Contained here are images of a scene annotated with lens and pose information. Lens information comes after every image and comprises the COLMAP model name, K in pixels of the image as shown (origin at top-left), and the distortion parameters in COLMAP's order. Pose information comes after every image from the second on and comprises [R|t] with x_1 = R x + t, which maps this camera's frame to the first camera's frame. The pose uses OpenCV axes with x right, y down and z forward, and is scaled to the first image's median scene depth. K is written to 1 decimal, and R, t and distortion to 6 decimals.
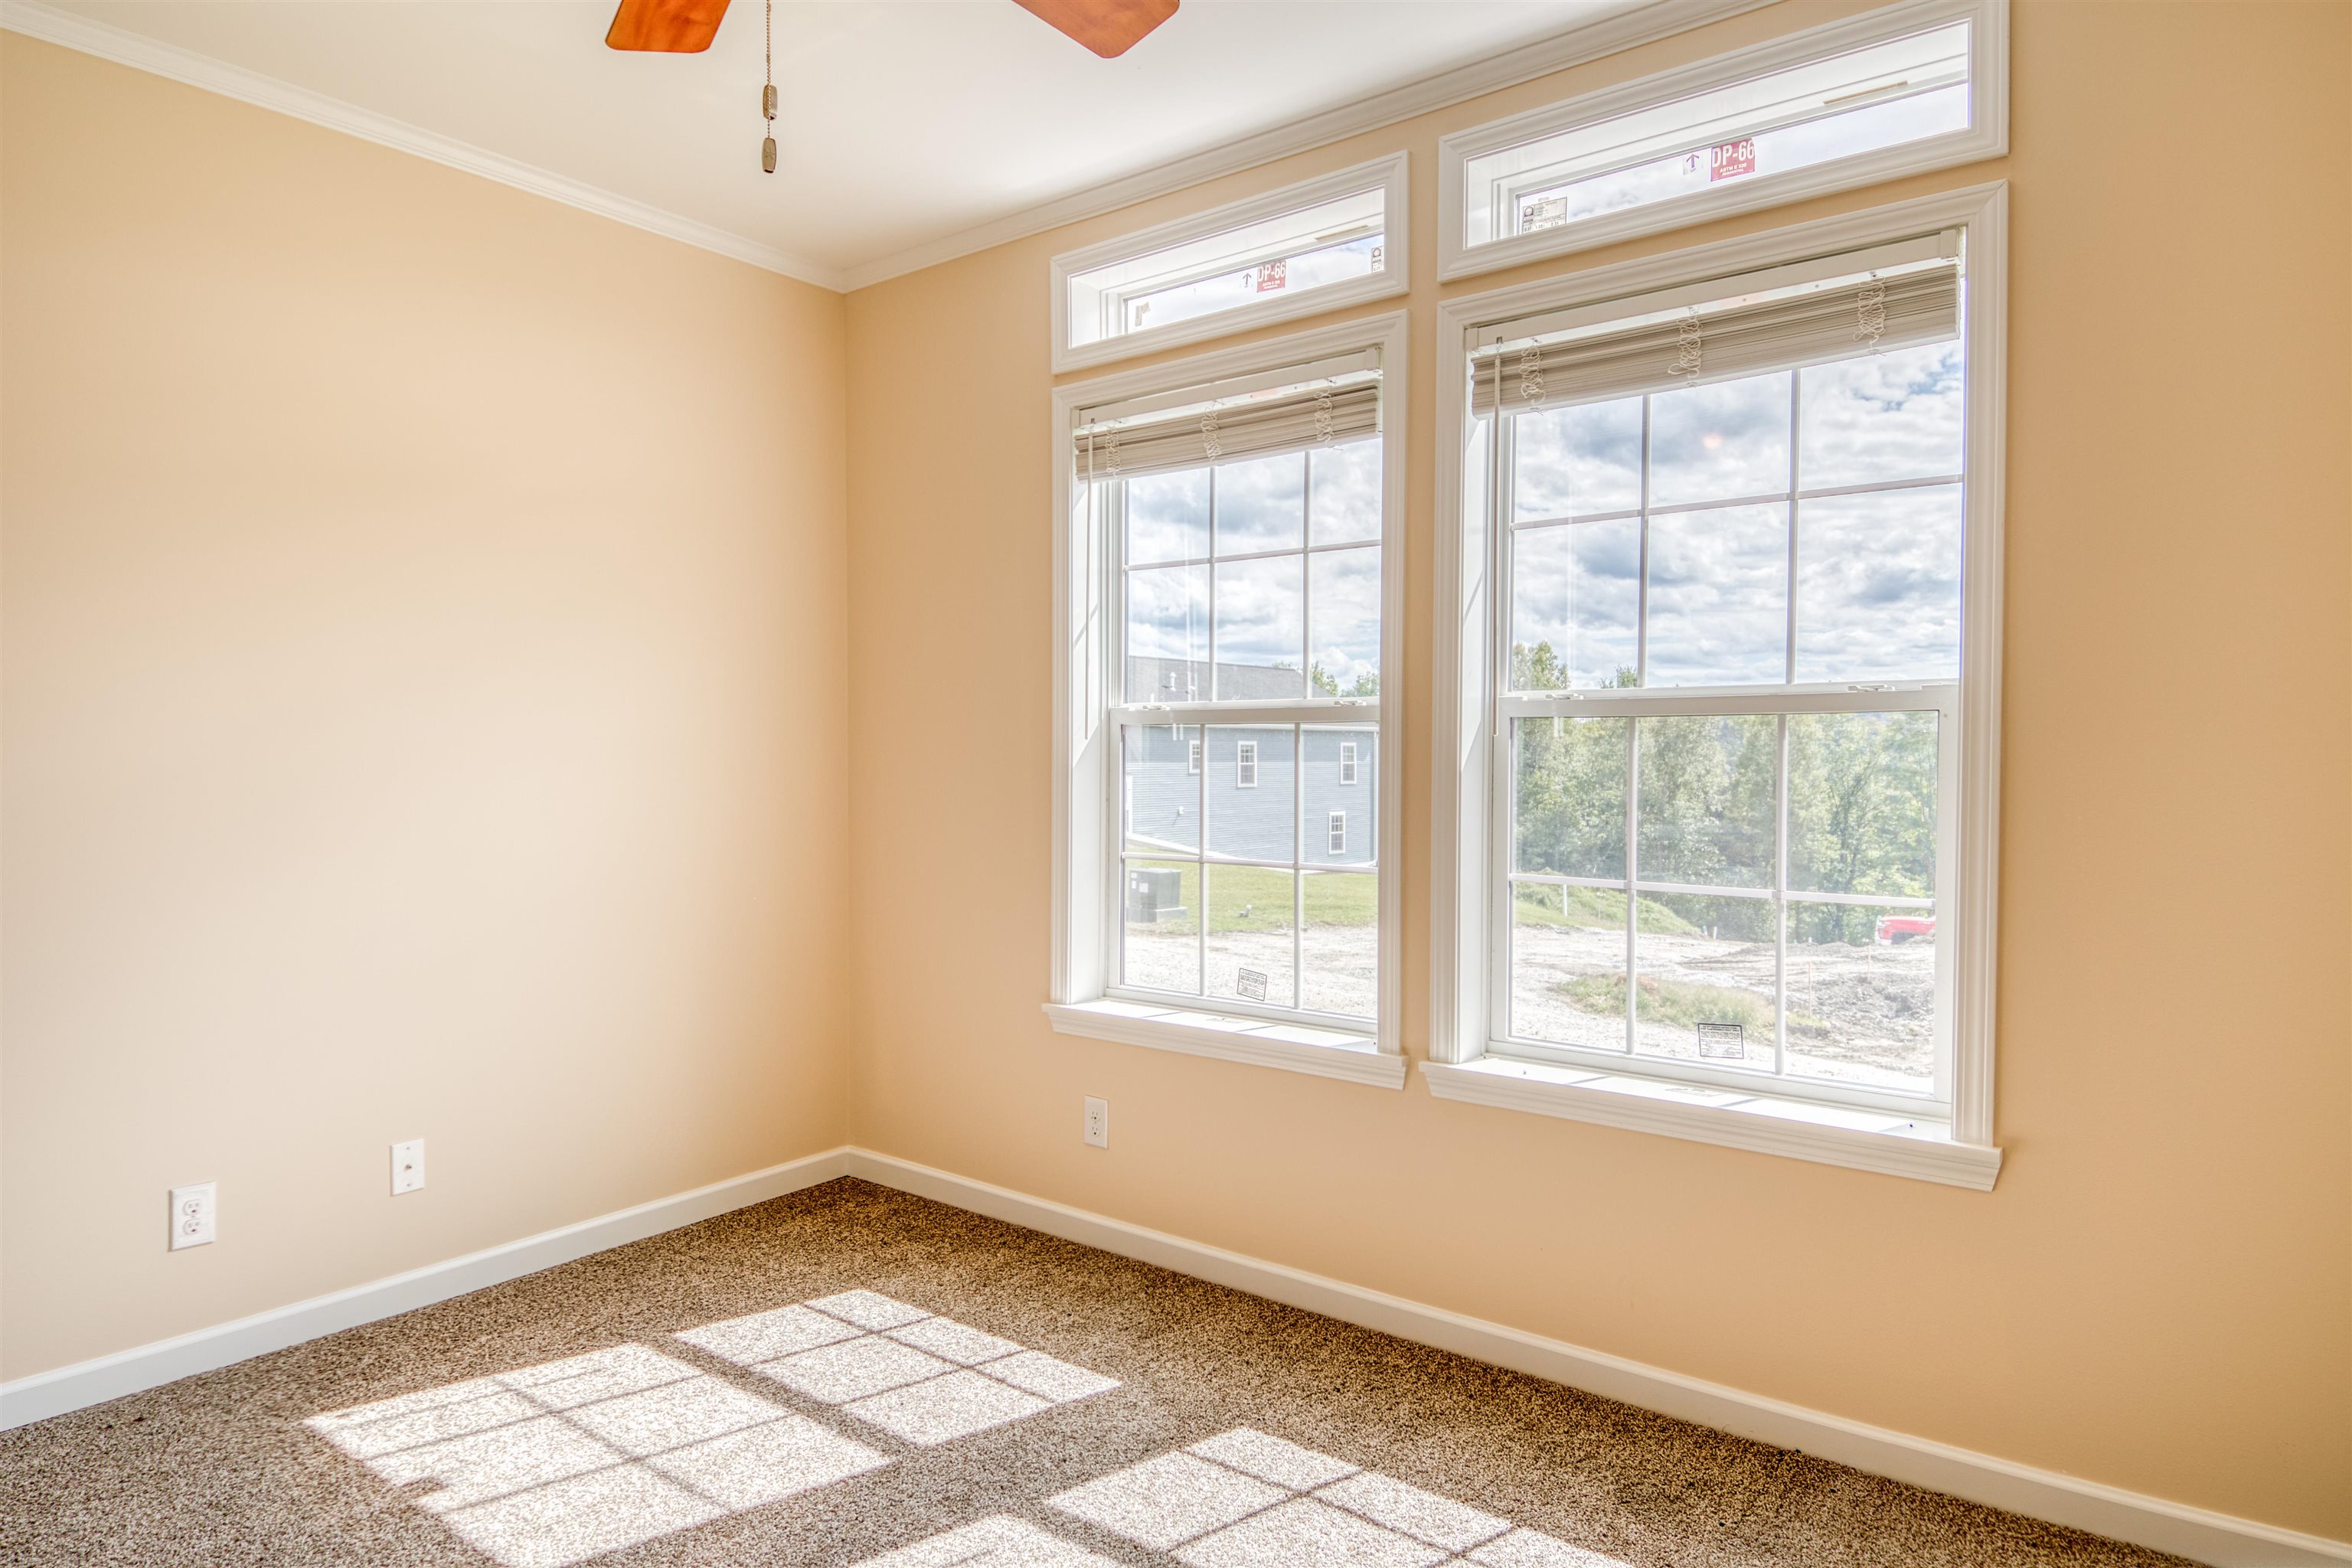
lens RADIAL K [[1380.1, 0, 1172.5], [0, 1380.1, 781.8], [0, 0, 1]] dist [0.058085, -0.057893]
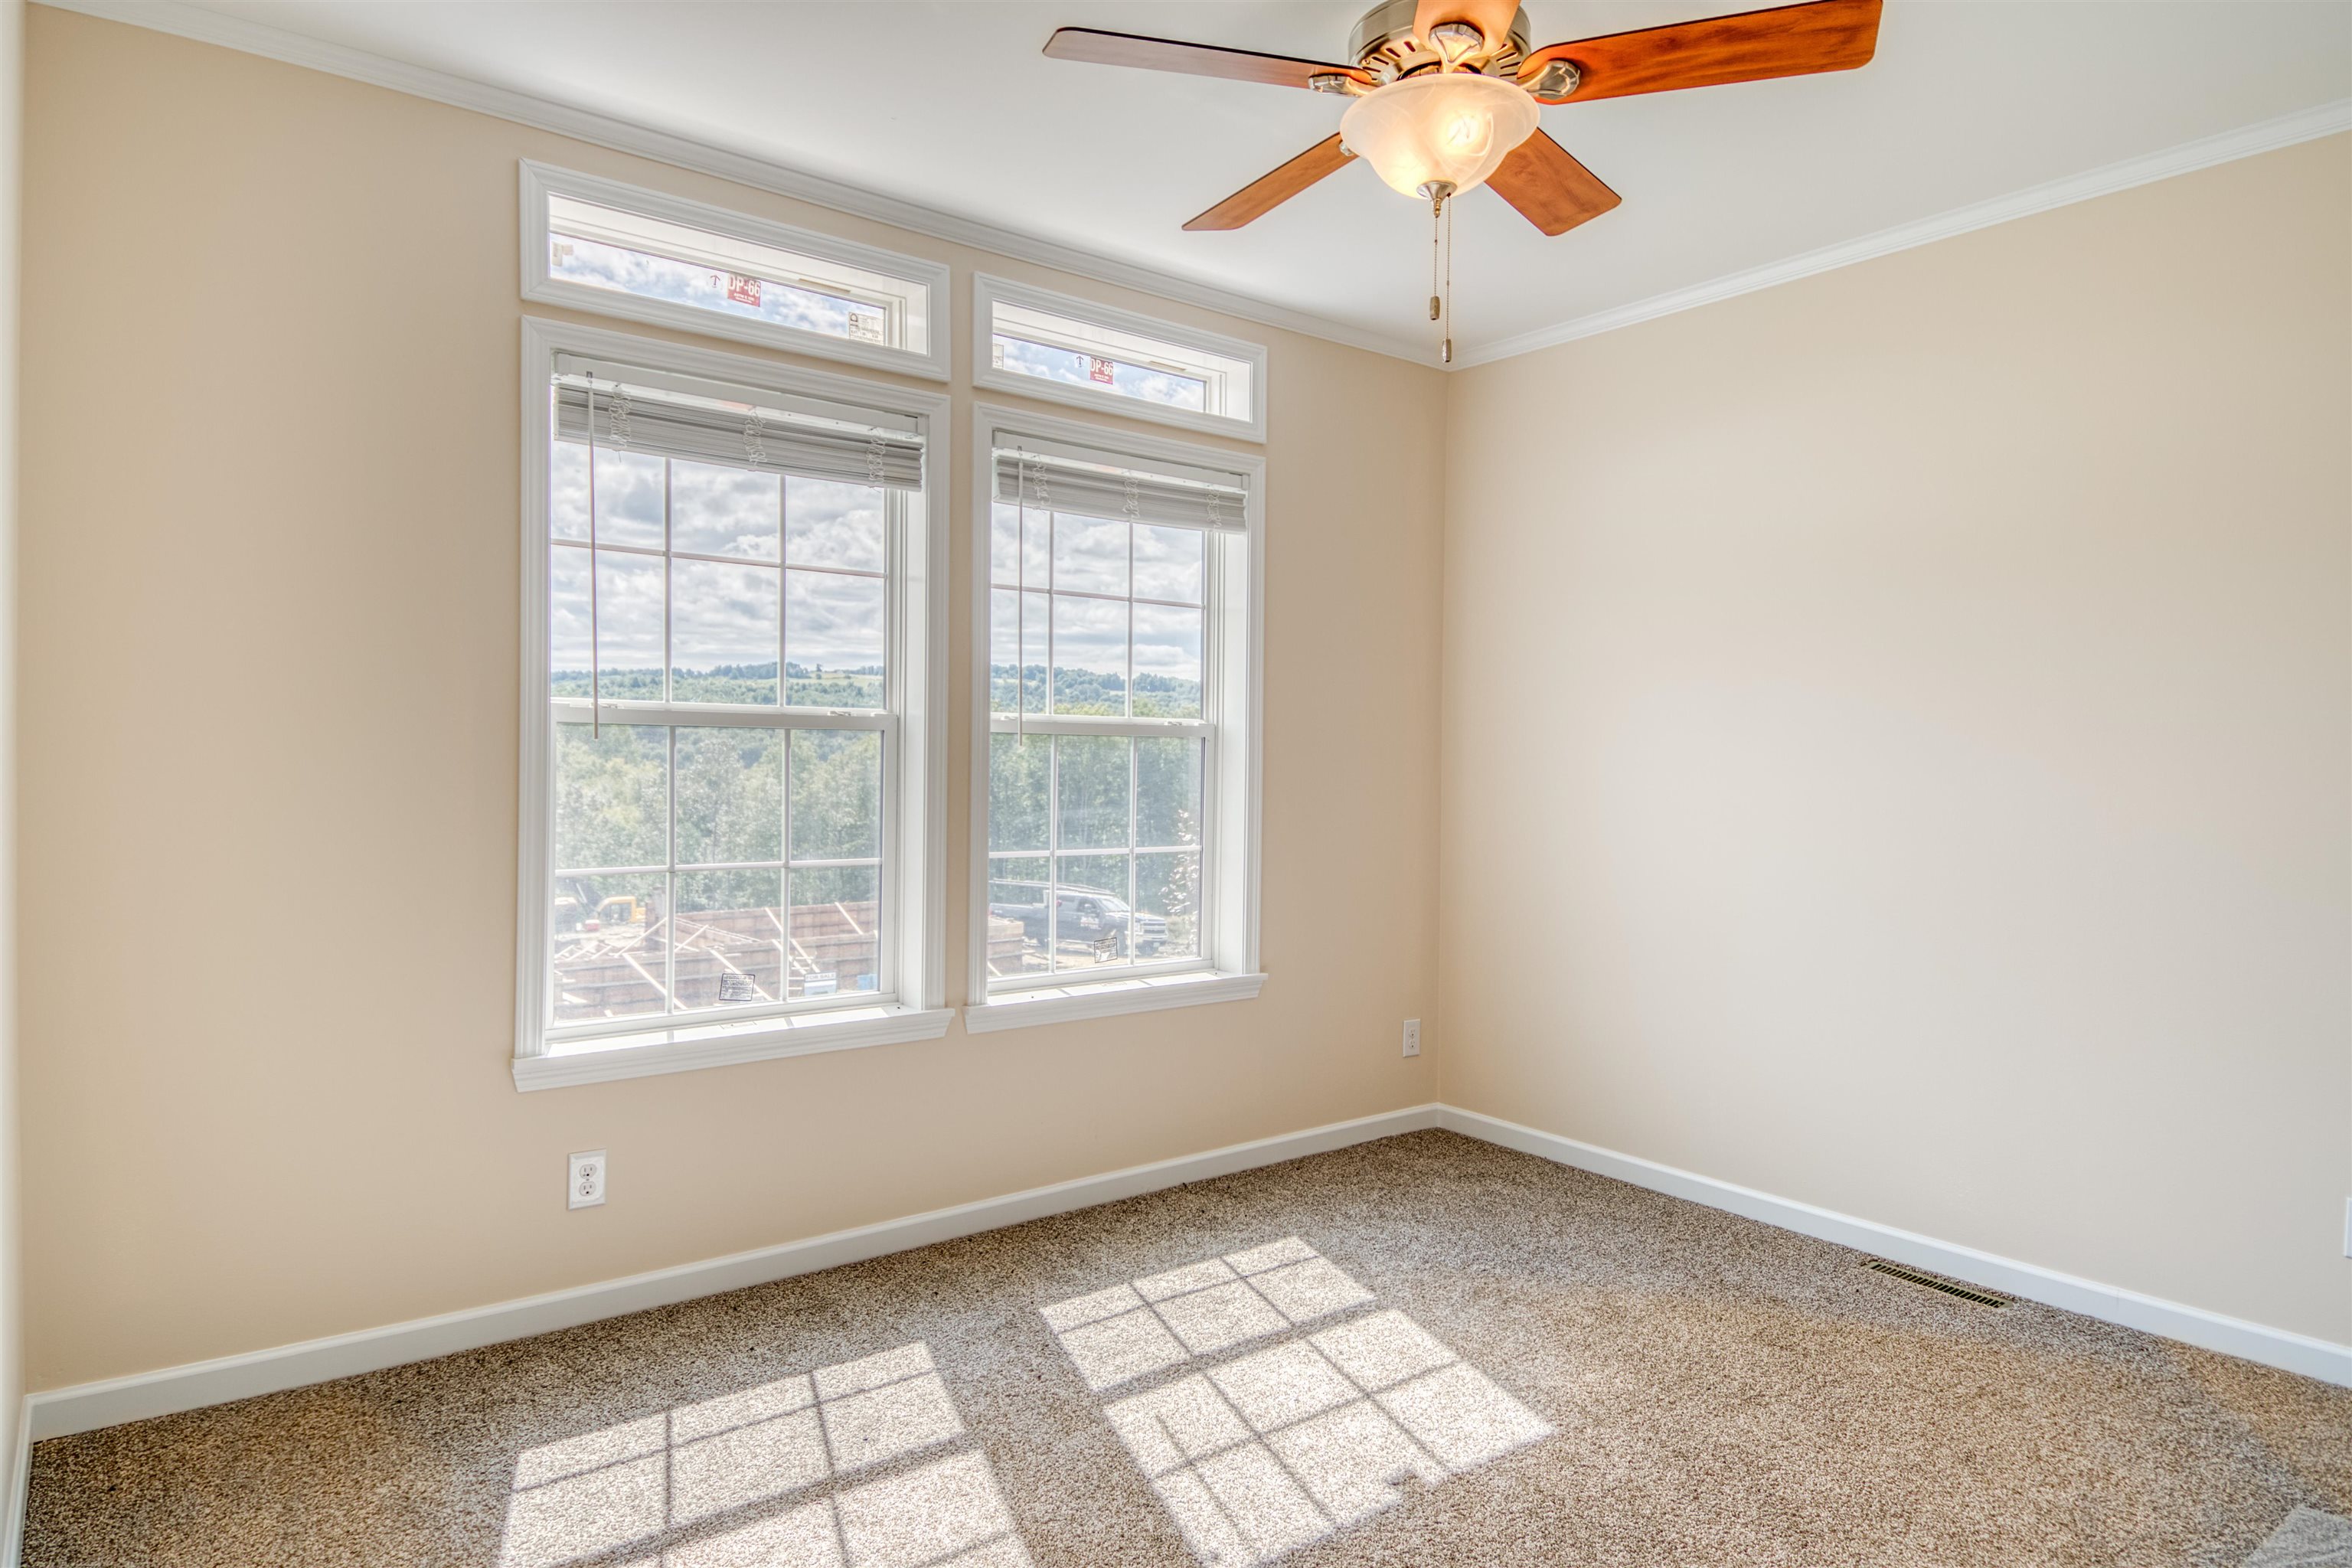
lens RADIAL K [[1380.1, 0, 1172.5], [0, 1380.1, 781.8], [0, 0, 1]] dist [0.058085, -0.057893]
pose [[0.256174, -0.009428, 0.966585, -0.978184], [0.012864, 0.999897, 0.006343, -0.005789], [-0.966545, 0.010809, 0.256269, 0.507697]]
